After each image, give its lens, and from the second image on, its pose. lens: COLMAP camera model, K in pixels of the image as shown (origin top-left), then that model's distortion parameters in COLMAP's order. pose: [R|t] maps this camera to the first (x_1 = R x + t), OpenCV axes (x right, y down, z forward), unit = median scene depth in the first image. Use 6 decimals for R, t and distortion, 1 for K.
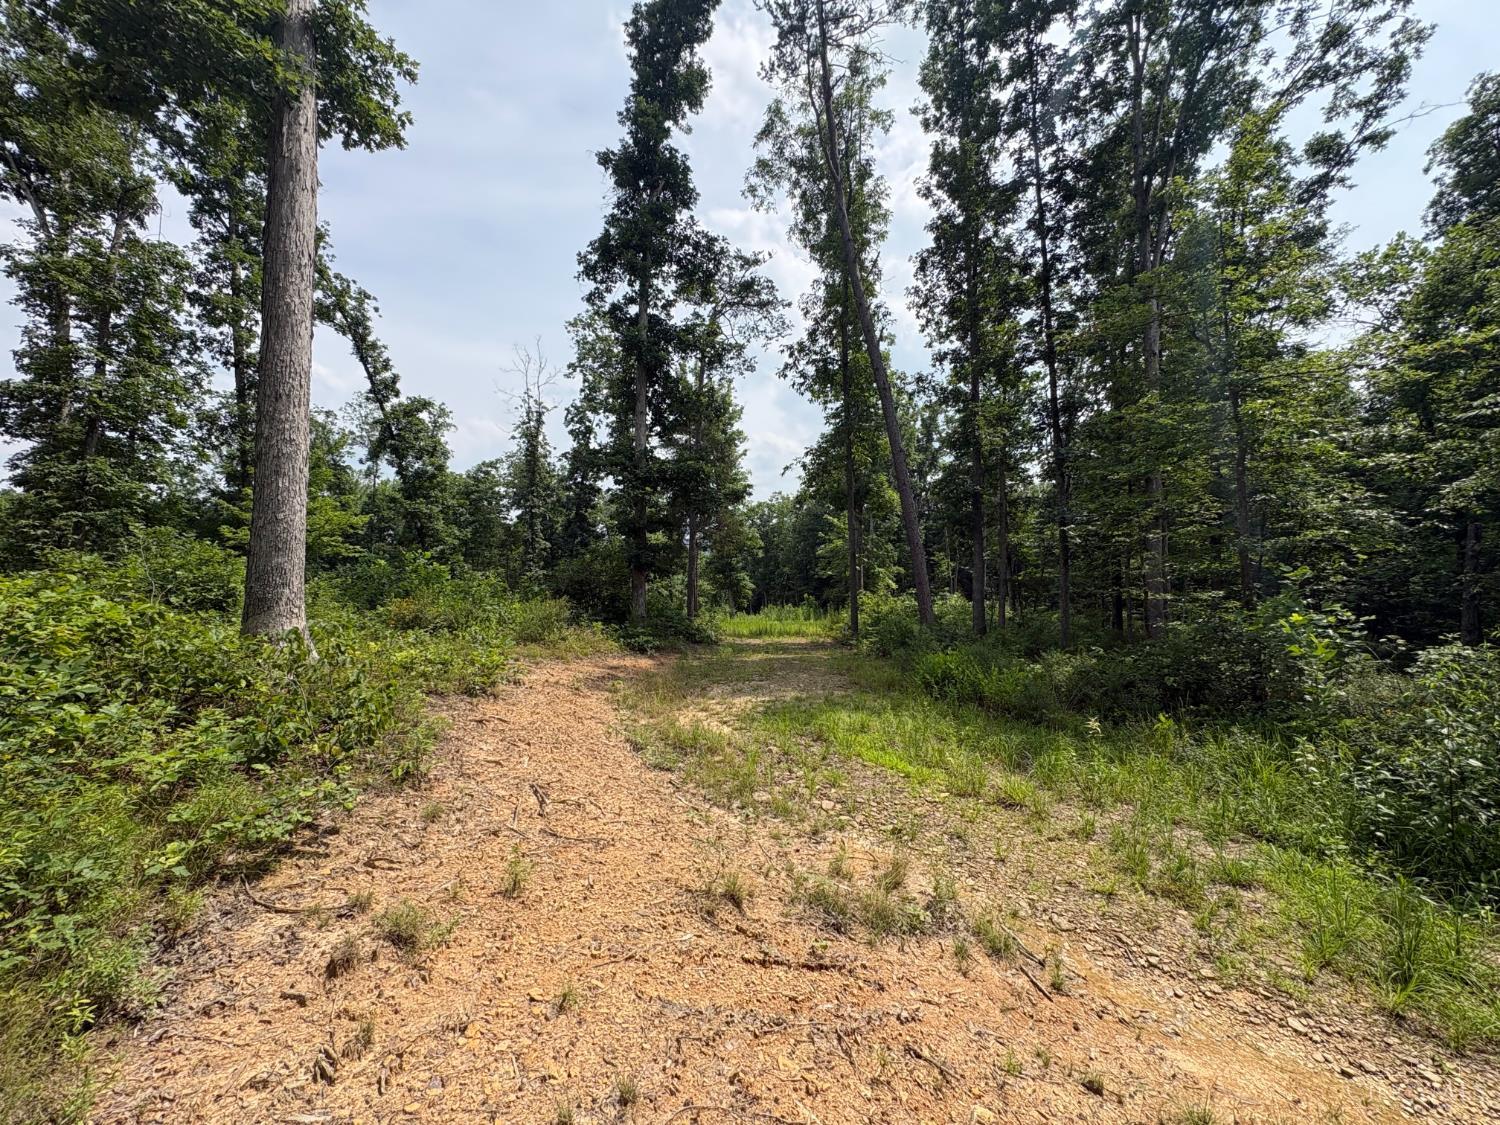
lens RADIAL K [[597.2, 0, 747.1], [0, 597.2, 561.3], [0, 0, 1]] dist [-0.000819, -0.000162]
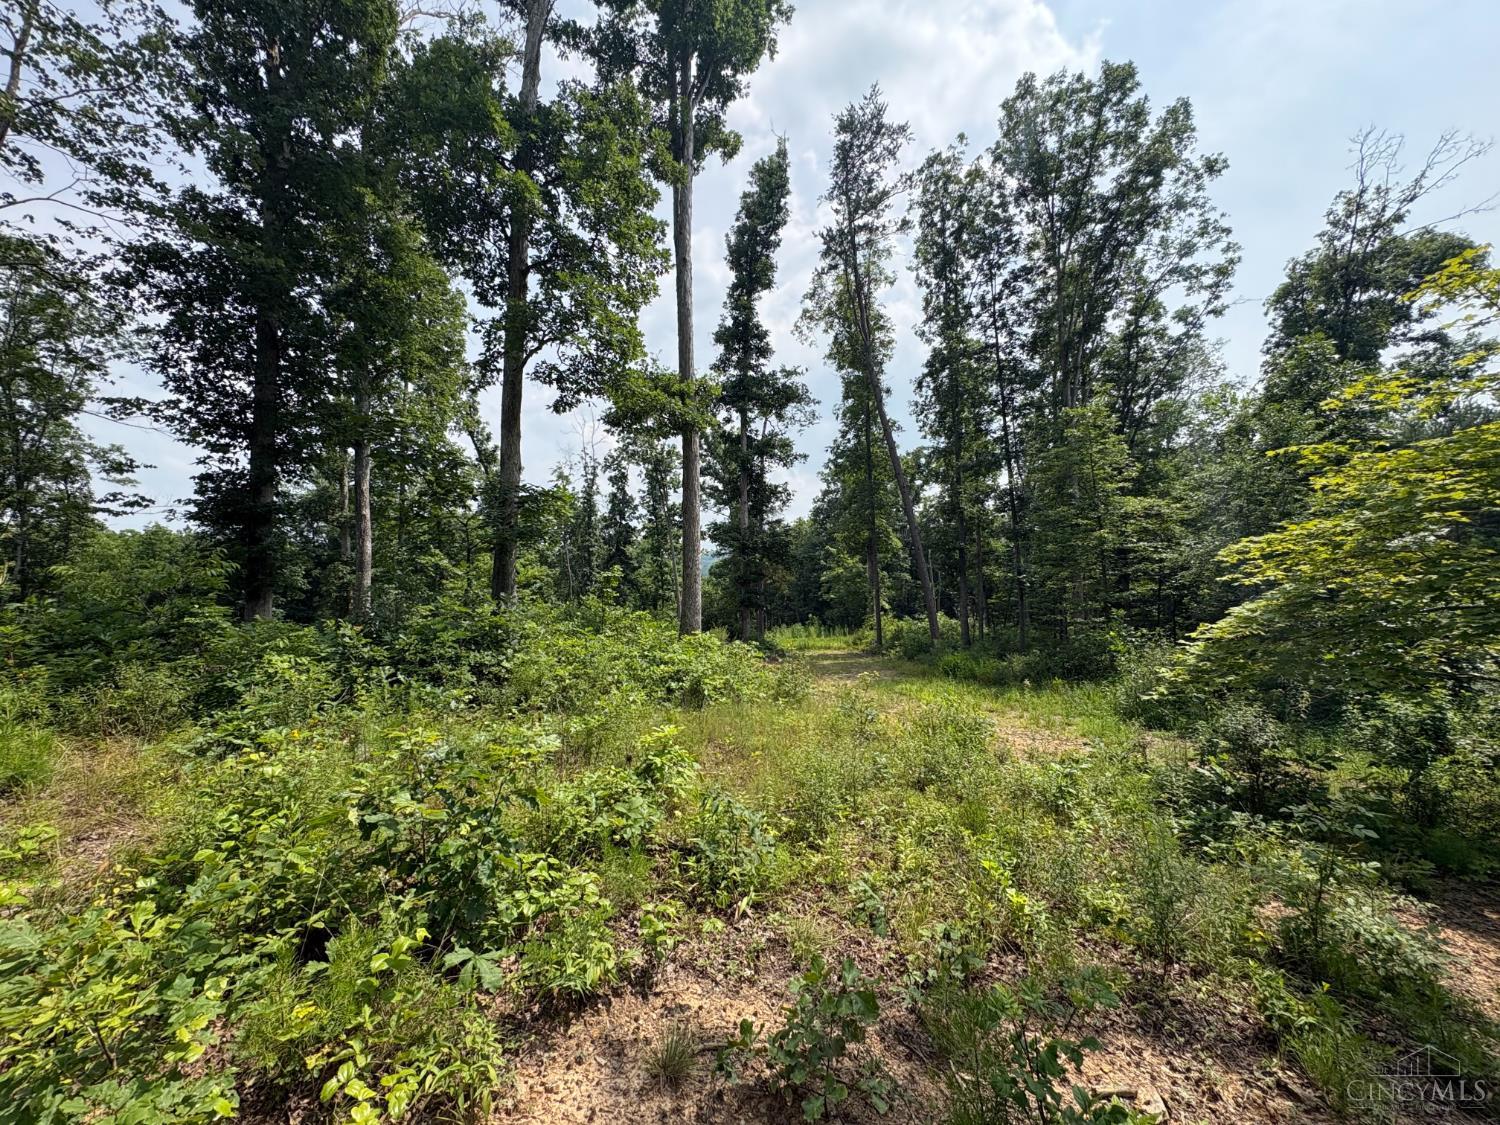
lens RADIAL K [[597.2, 0, 746.9], [0, 597.2, 563.3], [0, 0, 1]] dist [-0.000819, -0.000162]
pose [[0.999077, -0.012210, 0.041185, -0.173216], [0.013259, 0.999592, -0.025302, -0.040988], [-0.040859, 0.025825, 0.998831, -0.375202]]
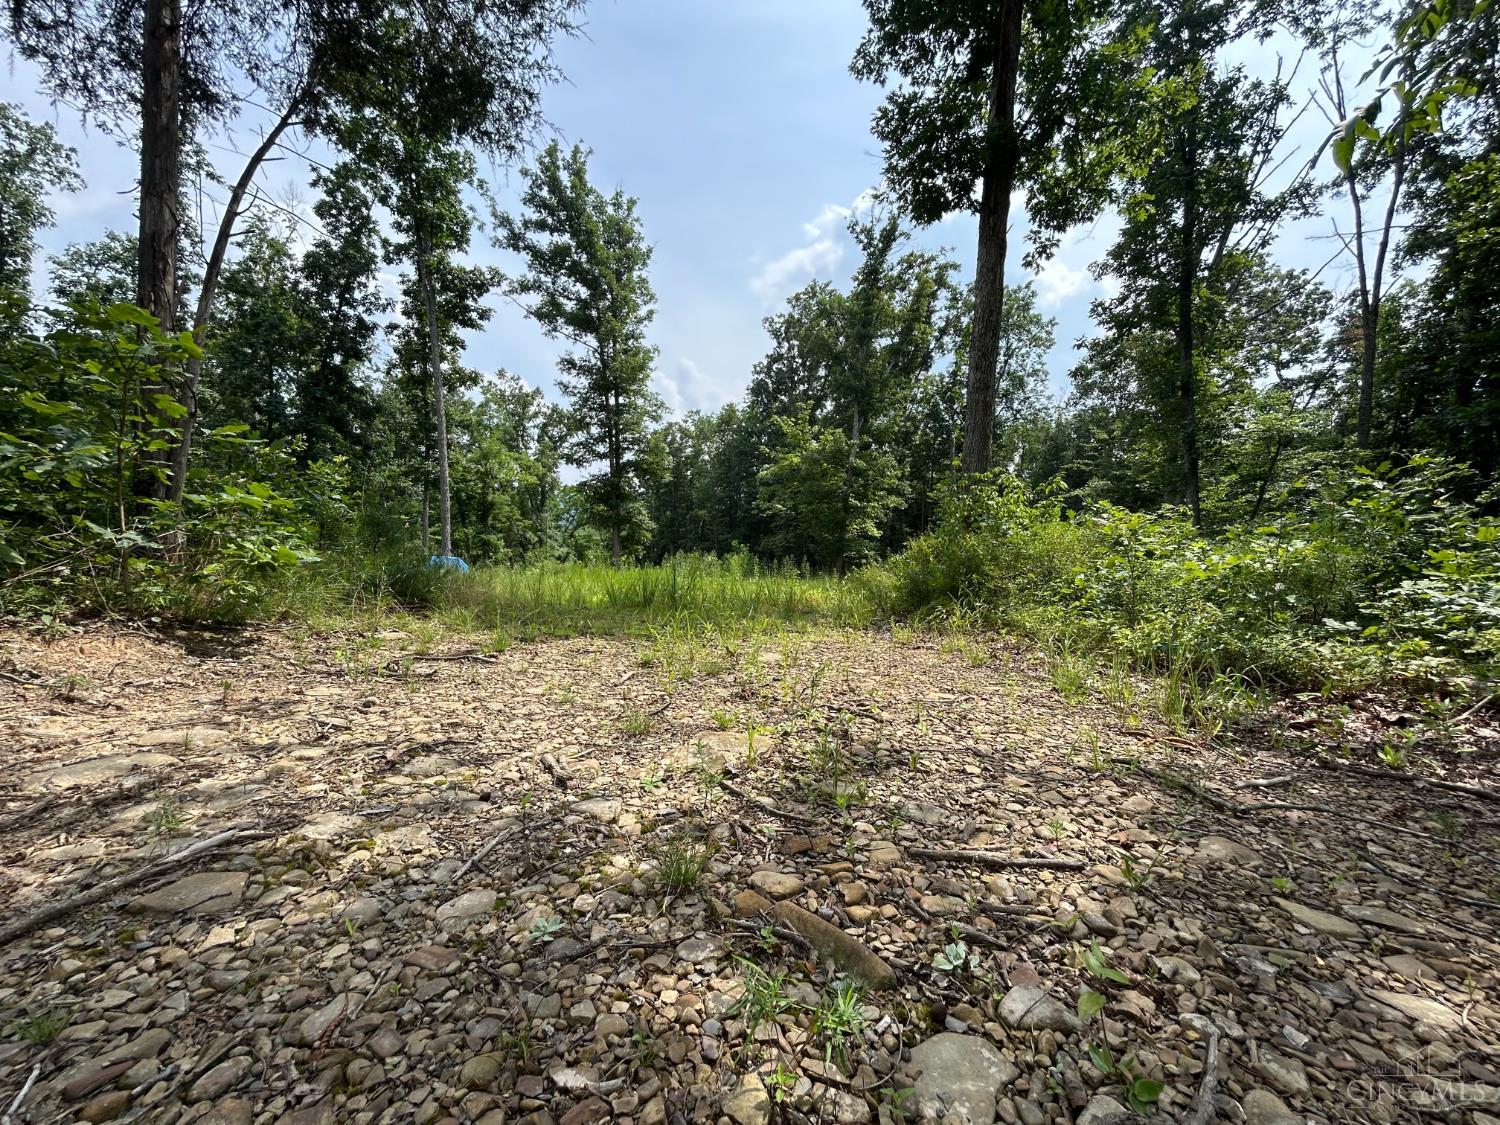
lens RADIAL K [[602.0, 0, 748.2], [0, 602.0, 564.5], [0, 0, 1]] dist [-0.006676, 0.001567]
pose [[0.986727, 0.041562, 0.156981, 0.025264], [-0.051545, 0.996863, 0.060064, 0.099382], [-0.153992, -0.067359, 0.985773, 0.854200]]
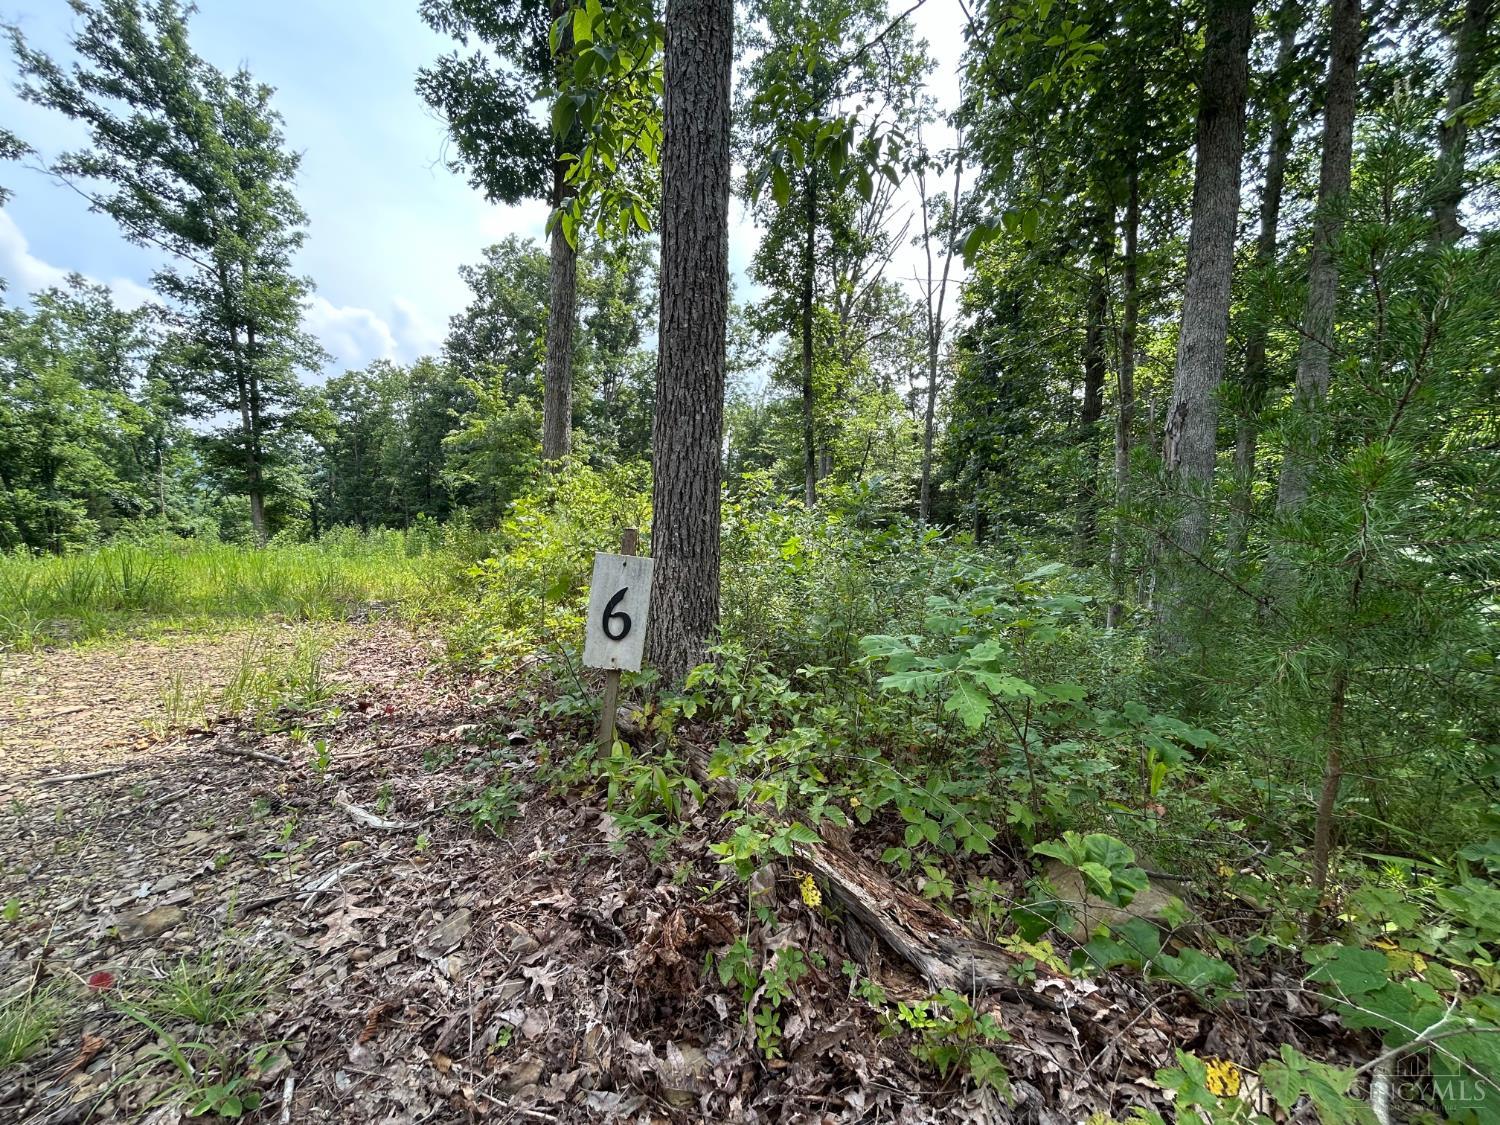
lens RADIAL K [[602.0, 0, 746.8], [0, 602.0, 564.2], [0, 0, 1]] dist [-0.006676, 0.001567]
pose [[0.839545, 0.011248, 0.543173, 0.115159], [-0.066720, 0.994352, 0.082534, 0.084553], [-0.539177, -0.105532, 0.835554, 0.803872]]
